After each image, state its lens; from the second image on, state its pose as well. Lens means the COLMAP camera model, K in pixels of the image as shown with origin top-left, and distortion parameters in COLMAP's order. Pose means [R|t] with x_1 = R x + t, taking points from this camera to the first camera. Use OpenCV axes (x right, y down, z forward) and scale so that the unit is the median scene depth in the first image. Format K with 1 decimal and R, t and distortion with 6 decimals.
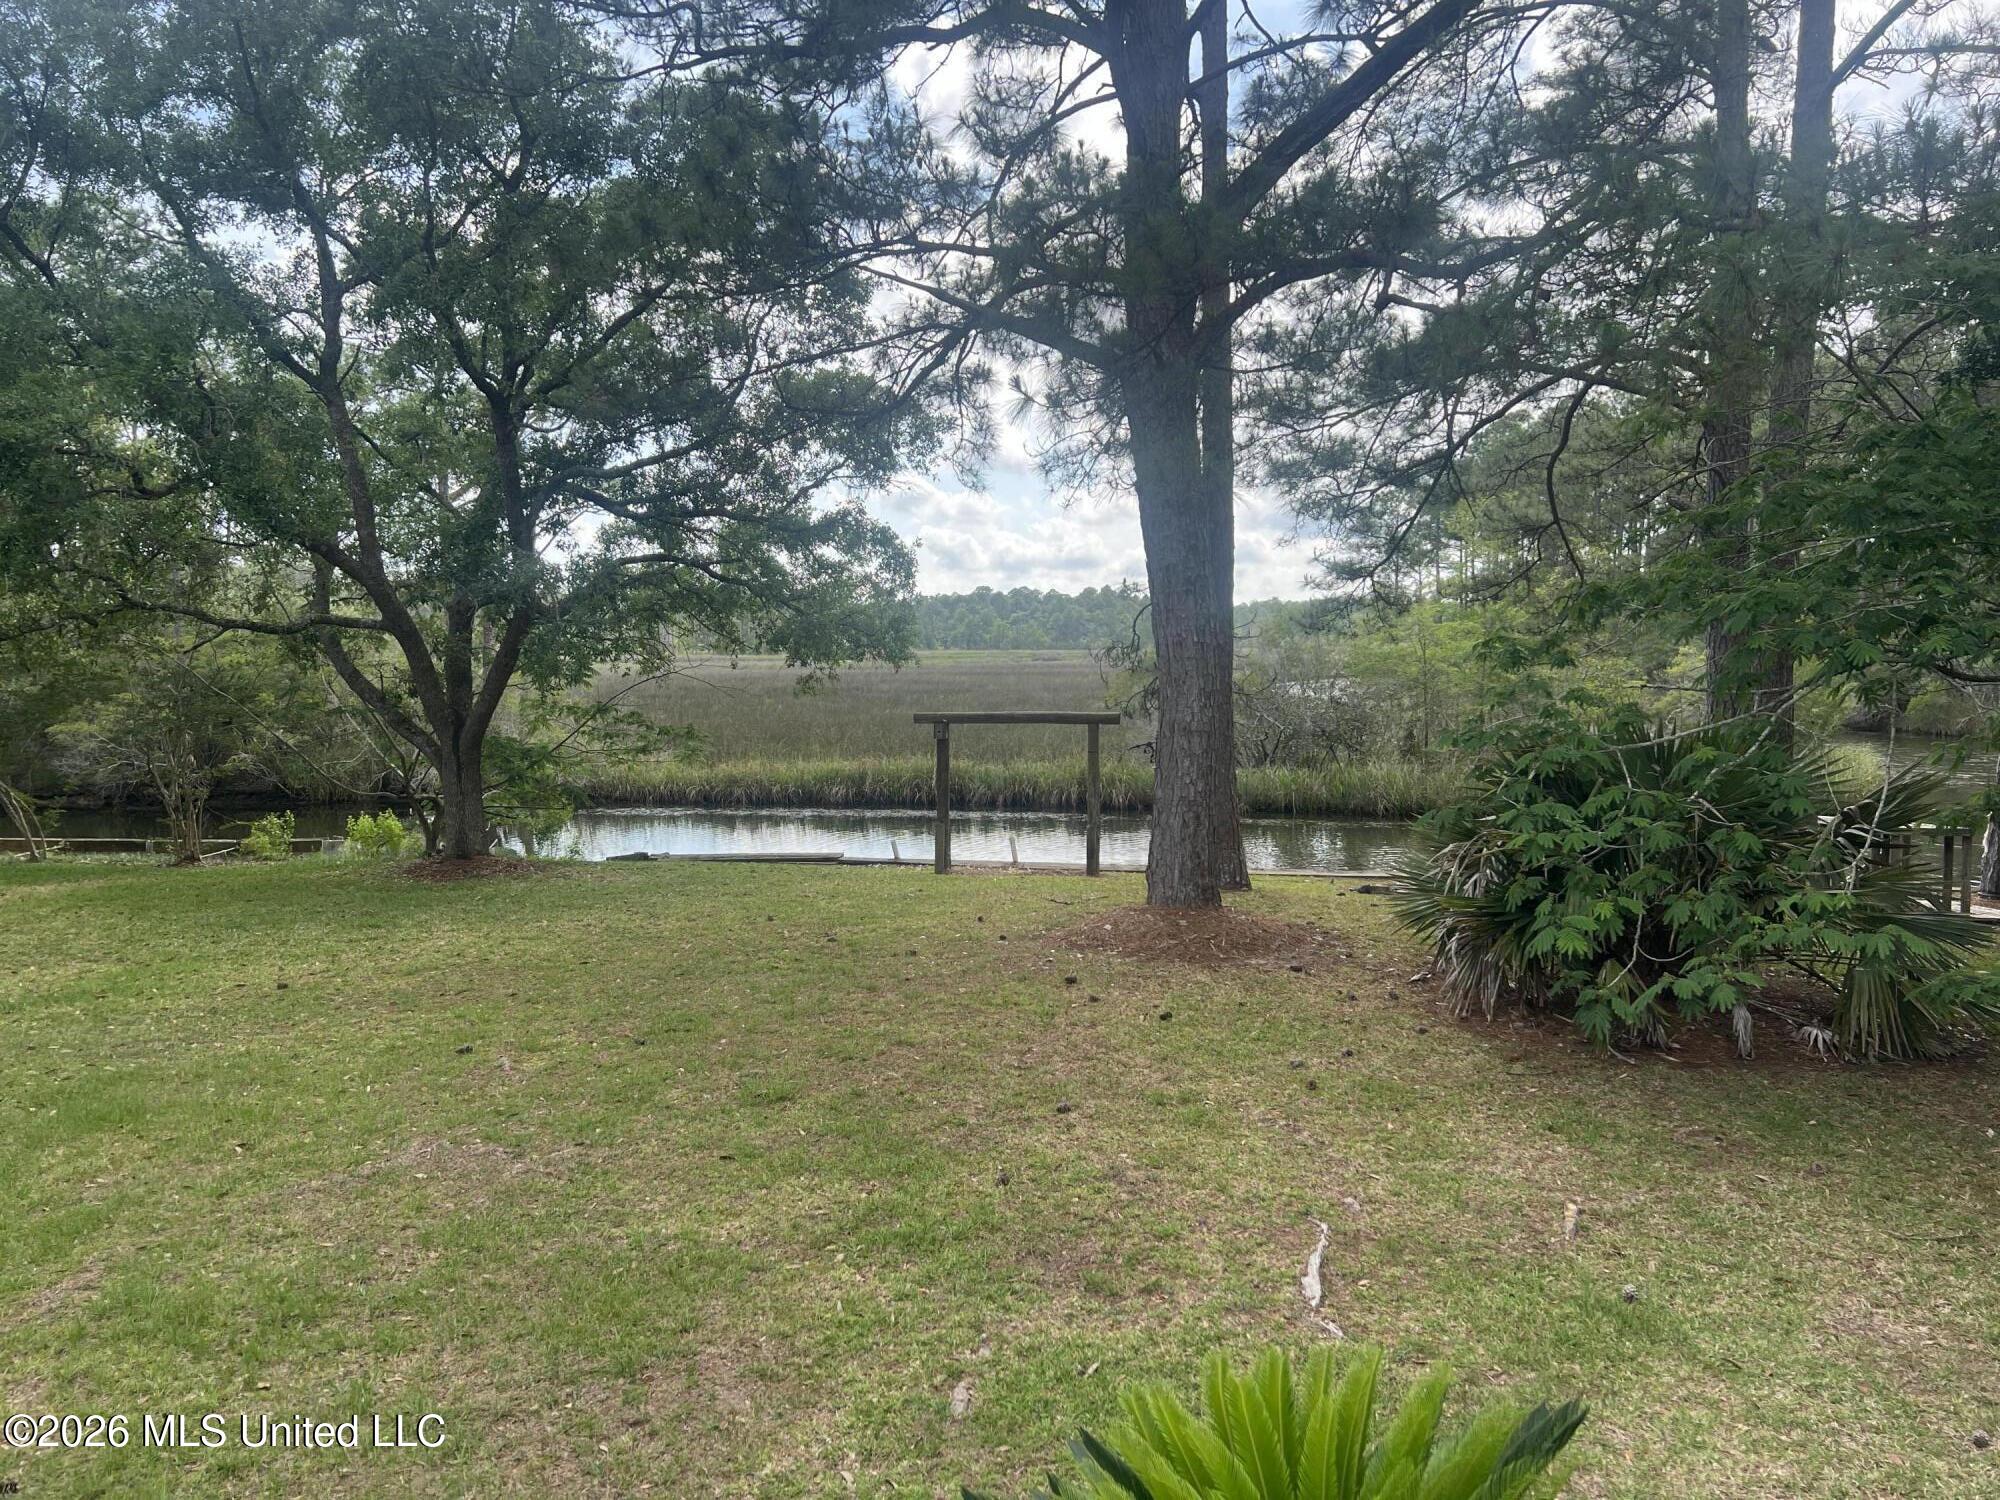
lens RADIAL K [[1547.3, 0, 1035.9], [0, 1547.3, 750.2], [0, 0, 1]] dist [0.046415, -0.006346]
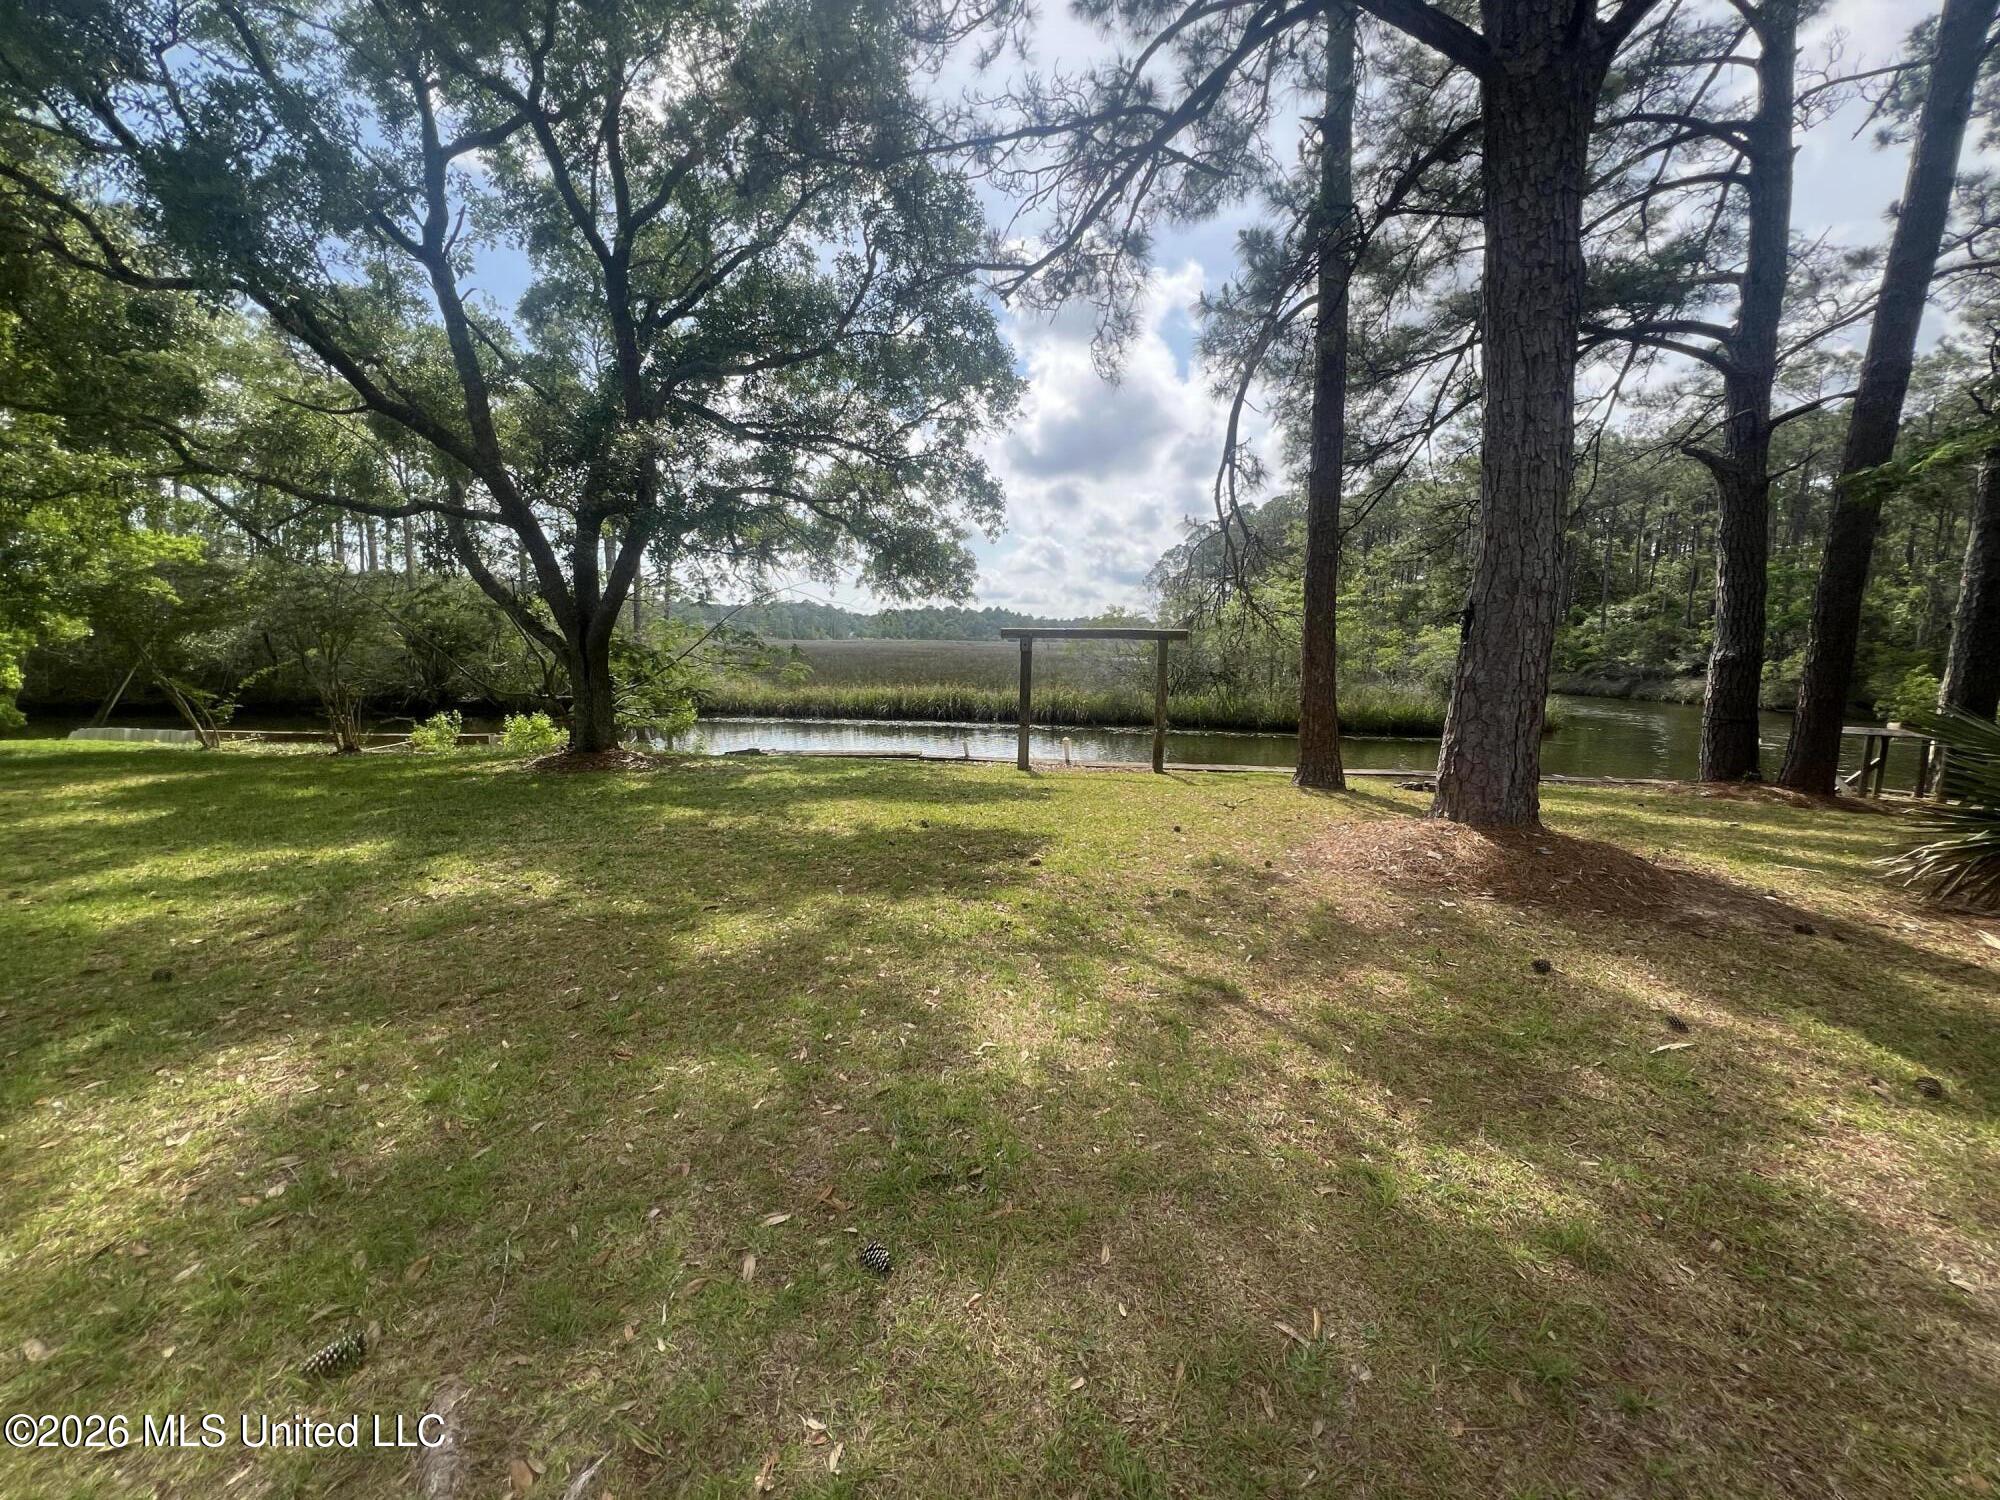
lens RADIAL K [[800.7, 0, 1002.7], [0, 800.7, 751.0], [0, 0, 1]] dist [0.000439, 0.000187]
pose [[0.997285, 0.010285, 0.072915, -0.076697], [-0.015056, 0.997759, 0.065189, 0.017241], [-0.072081, -0.066110, 0.995205, 0.262561]]
